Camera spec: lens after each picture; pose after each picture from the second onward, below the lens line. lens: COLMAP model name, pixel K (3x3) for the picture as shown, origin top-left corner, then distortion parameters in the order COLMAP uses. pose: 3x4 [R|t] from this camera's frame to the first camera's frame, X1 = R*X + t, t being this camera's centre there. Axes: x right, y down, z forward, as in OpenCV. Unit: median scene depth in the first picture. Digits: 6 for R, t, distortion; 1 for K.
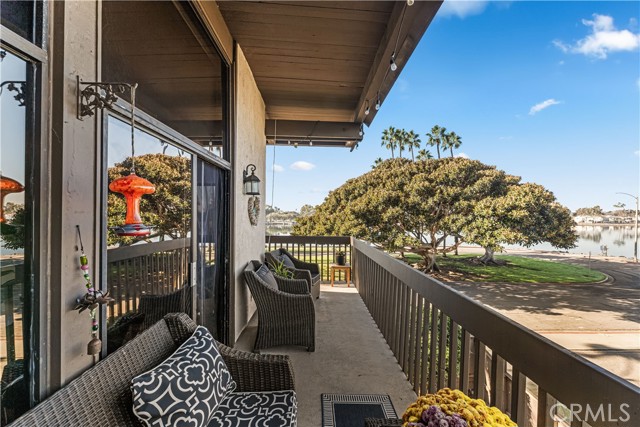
lens RADIAL K [[254.9, 0, 321.8], [0, 254.9, 215.2], [0, 0, 1]] dist [0.001315, 0.000194]
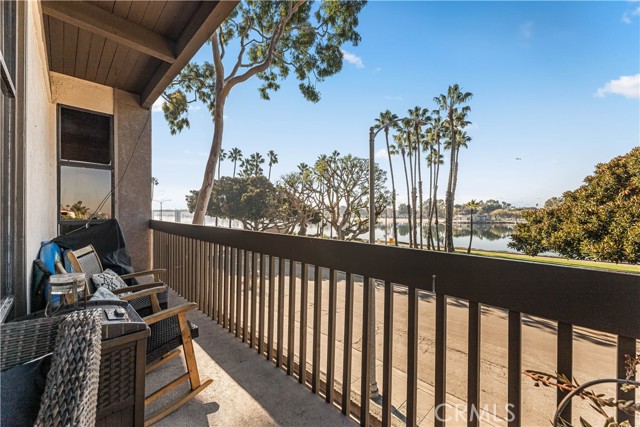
lens RADIAL K [[254.9, 0, 321.3], [0, 254.9, 214.1], [0, 0, 1]] dist [0.001315, 0.000194]
pose [[0.695331, 0.001725, -0.718687, 0.012012], [0.002616, 0.999984, 0.004932, 0.011844], [0.718685, -0.005309, 0.695316, 0.181175]]
